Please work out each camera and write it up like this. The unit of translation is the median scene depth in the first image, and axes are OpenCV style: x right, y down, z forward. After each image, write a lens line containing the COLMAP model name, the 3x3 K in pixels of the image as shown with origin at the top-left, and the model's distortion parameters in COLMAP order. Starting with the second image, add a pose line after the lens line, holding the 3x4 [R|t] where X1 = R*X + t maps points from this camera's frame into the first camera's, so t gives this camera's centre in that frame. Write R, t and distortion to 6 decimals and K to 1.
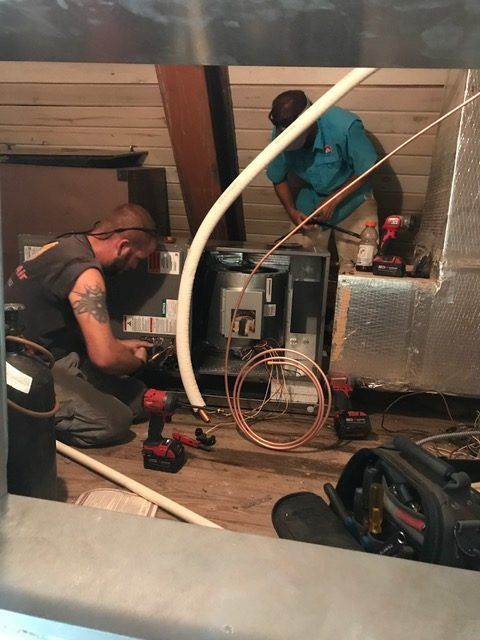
lens RADIAL K [[510.8, 0, 240.0], [0, 510.8, 320.0], [0, 0, 1]] dist [0.067877, -0.110860]
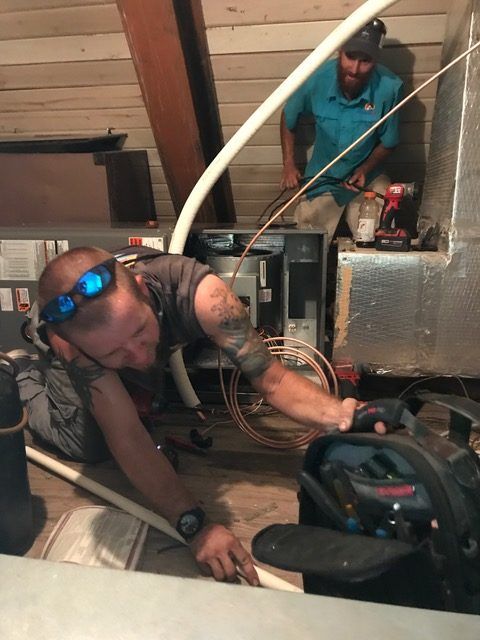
lens RADIAL K [[510.8, 0, 240.0], [0, 510.8, 320.0], [0, 0, 1]] dist [0.067877, -0.110860]
pose [[0.998527, -0.054095, 0.004286, 0.007205], [0.053972, 0.998230, 0.024959, -0.000817], [-0.005628, -0.024690, 0.999679, 0.082482]]
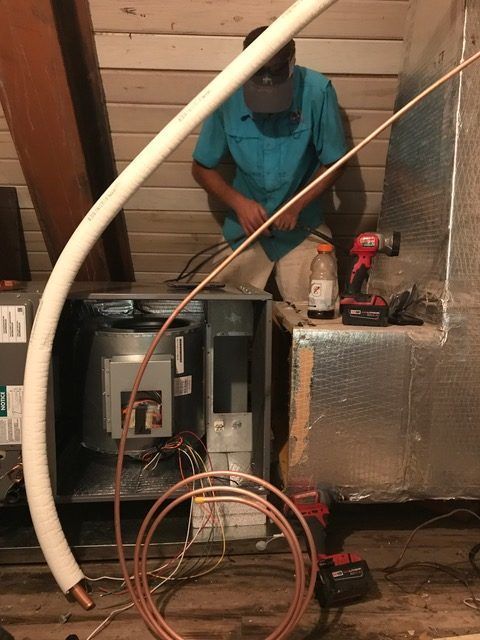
lens RADIAL K [[510.8, 0, 240.0], [0, 510.8, 320.0], [0, 0, 1]] dist [0.067877, -0.110860]
pose [[0.975211, -0.061274, 0.212622, -0.003588], [0.076600, 0.994967, -0.064598, -0.059043], [-0.207594, 0.079283, 0.974997, 0.378382]]
